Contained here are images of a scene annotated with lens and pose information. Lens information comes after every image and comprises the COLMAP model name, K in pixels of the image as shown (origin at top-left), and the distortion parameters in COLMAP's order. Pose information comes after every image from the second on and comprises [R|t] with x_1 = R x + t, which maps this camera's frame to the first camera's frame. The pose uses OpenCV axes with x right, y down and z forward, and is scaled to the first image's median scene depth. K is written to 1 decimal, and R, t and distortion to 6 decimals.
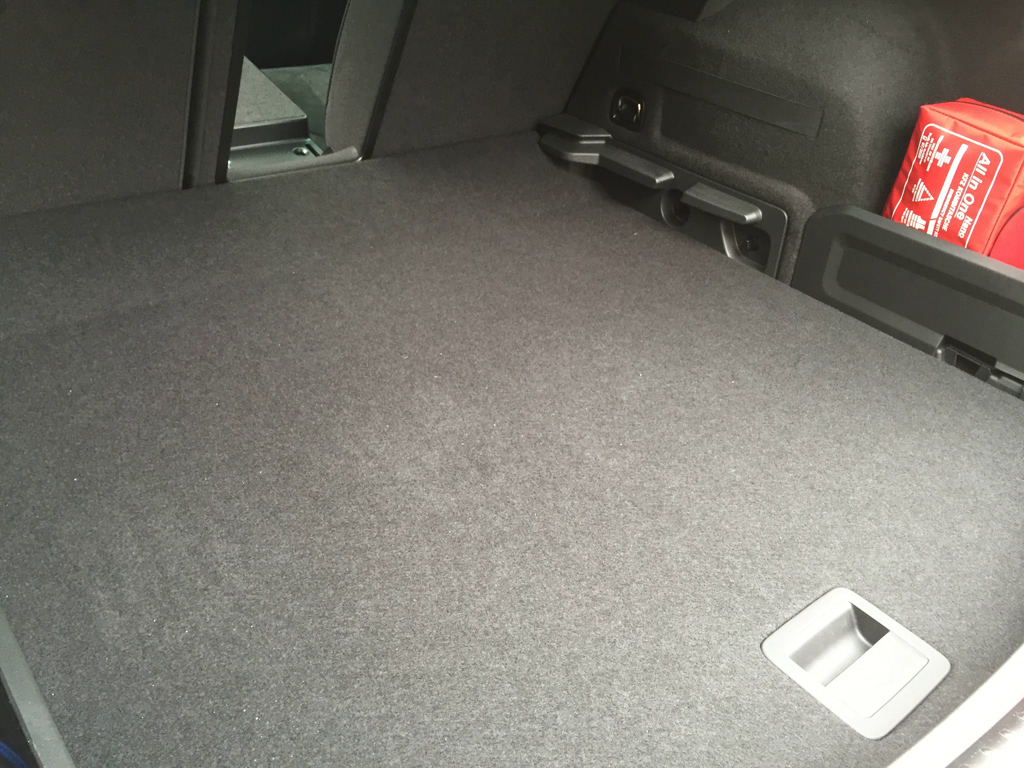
lens RADIAL K [[874.7, 0, 512.1], [0, 874.7, 379.0], [0, 0, 1]] dist [0.084636, -0.127046]
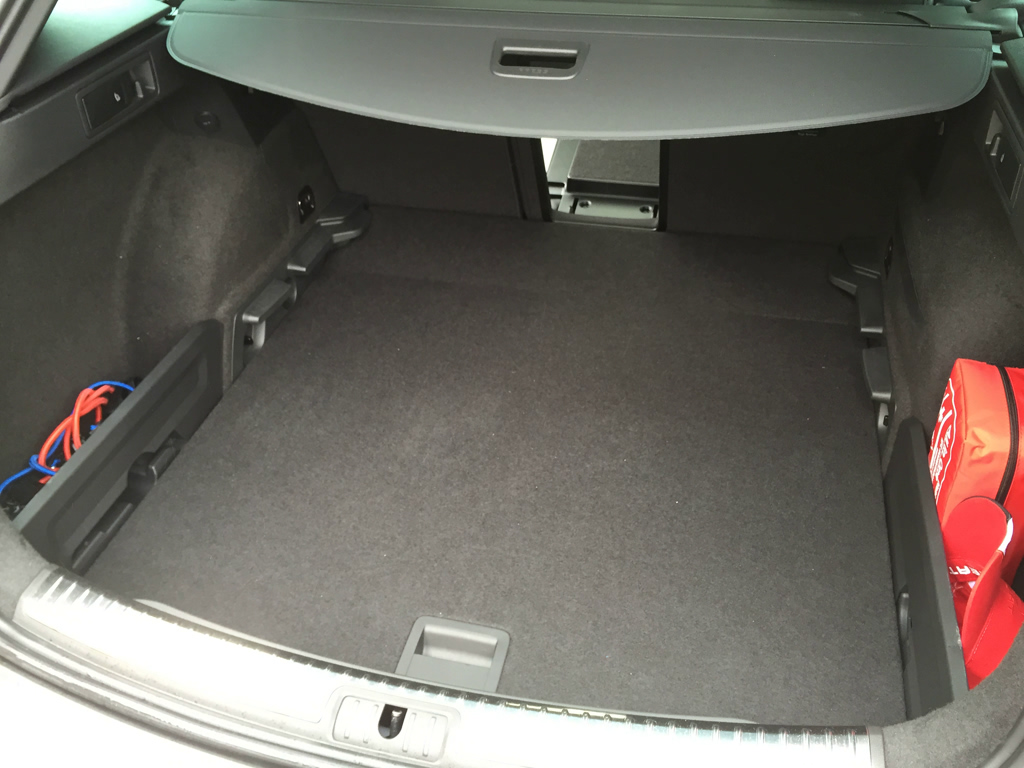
lens RADIAL K [[874.7, 0, 512.1], [0, 874.7, 379.0], [0, 0, 1]] dist [0.084636, -0.127046]
pose [[0.592722, 0.406647, -0.695211, 0.860486], [-0.363373, 0.905354, 0.219761, -0.320659], [0.718777, 0.122363, 0.684388, -0.007918]]
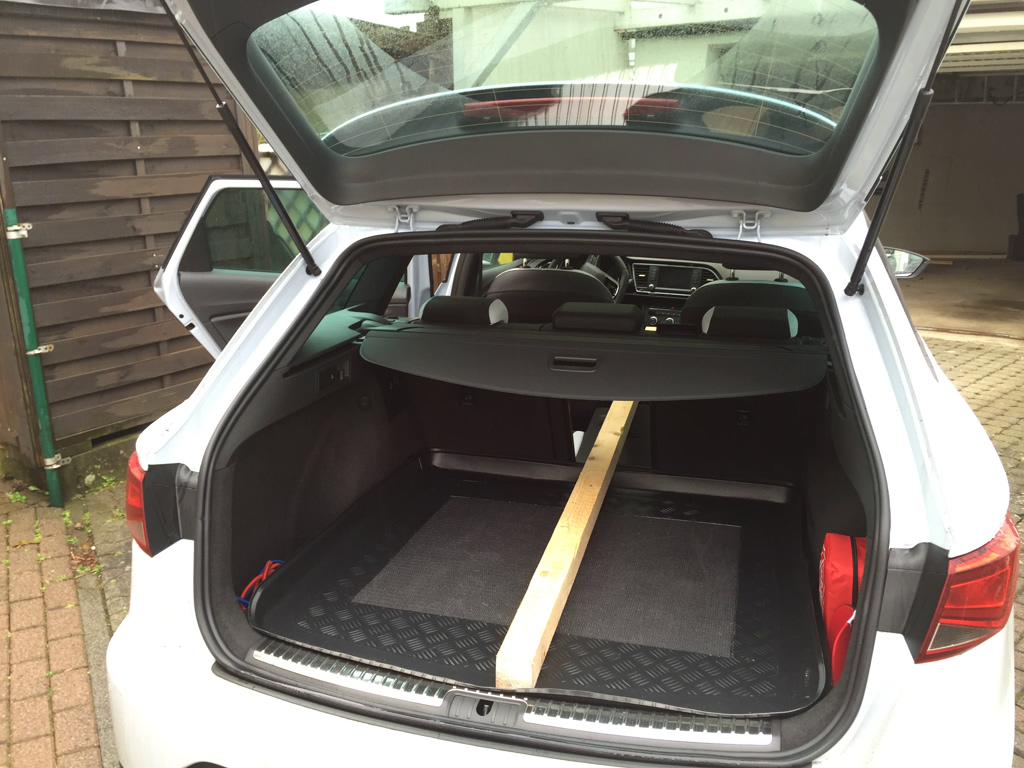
lens RADIAL K [[874.7, 0, 512.1], [0, 874.7, 379.0], [0, 0, 1]] dist [0.084636, -0.127046]
pose [[0.568491, 0.107467, -0.815640, 1.414790], [-0.400707, 0.902050, -0.160435, -0.071597], [0.718507, 0.418038, 0.555870, -0.410697]]
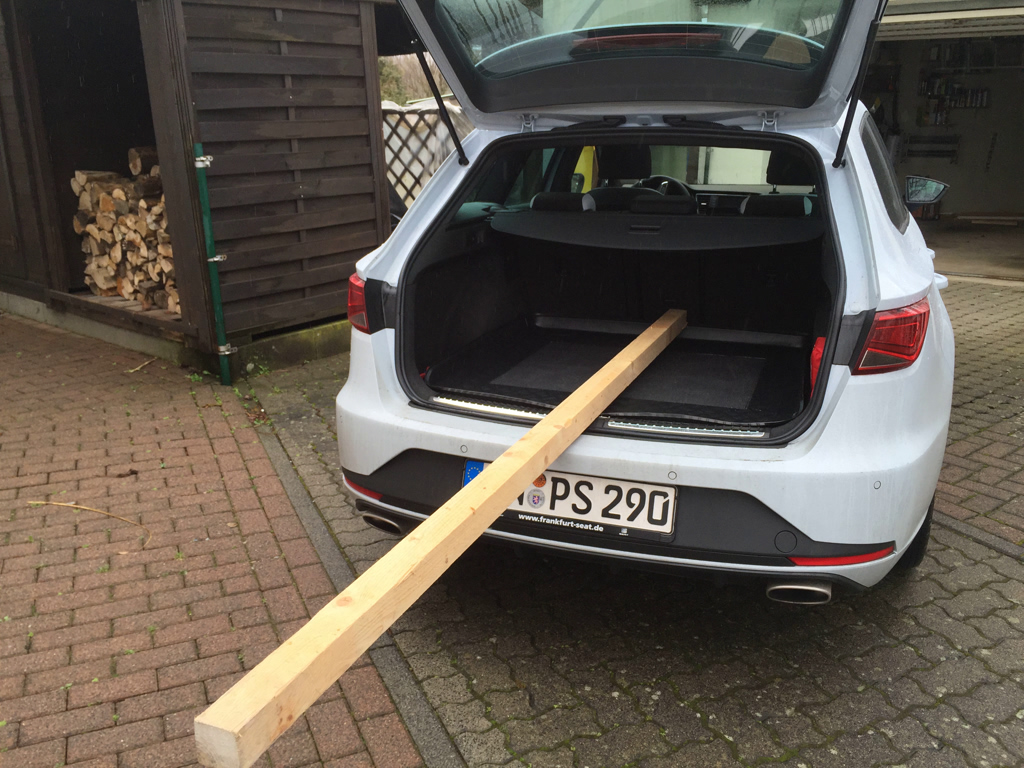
lens RADIAL K [[881.0, 0, 512.0], [0, 881.0, 384.0], [0, 0, 1]] dist [0.088468, -0.125273]
pose [[0.503508, 0.139735, -0.852616, 2.137371], [-0.426912, 0.898188, -0.104906, 0.443291], [0.751150, 0.416813, 0.511899, -0.779849]]
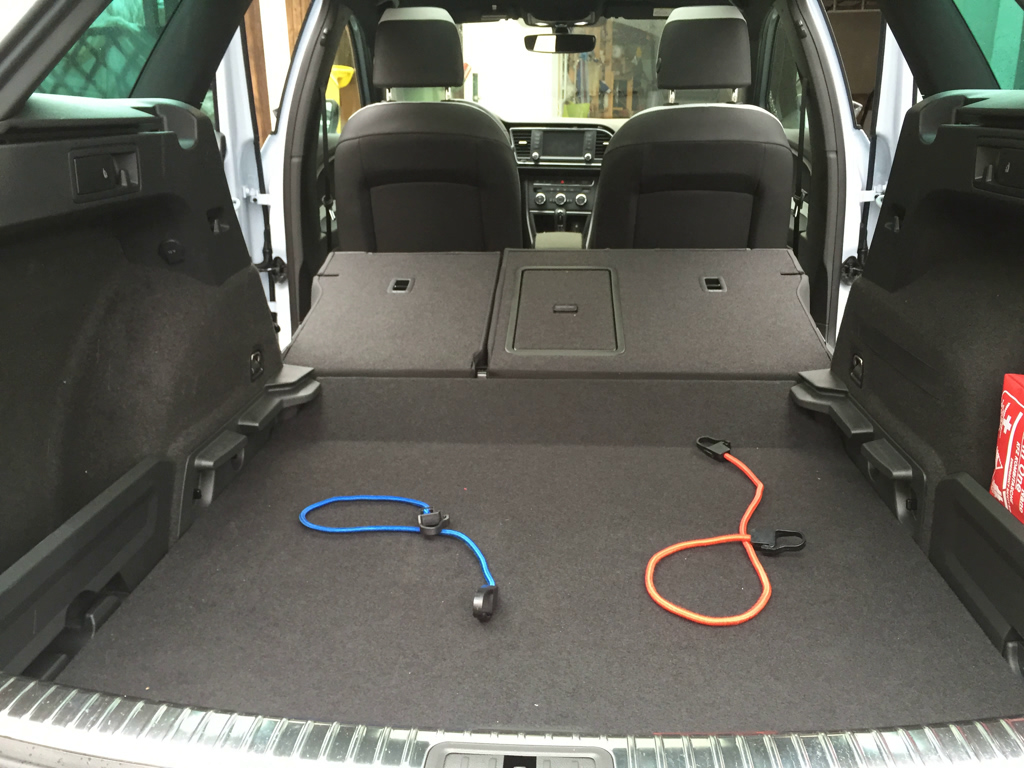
lens RADIAL K [[881.0, 0, 512.0], [0, 881.0, 384.0], [0, 0, 1]] dist [0.088468, -0.125273]
pose [[0.726368, 0.106366, -0.679025, 0.741193], [-0.305012, 0.935226, -0.179780, 0.041008], [0.615919, 0.337697, 0.711761, -0.014648]]
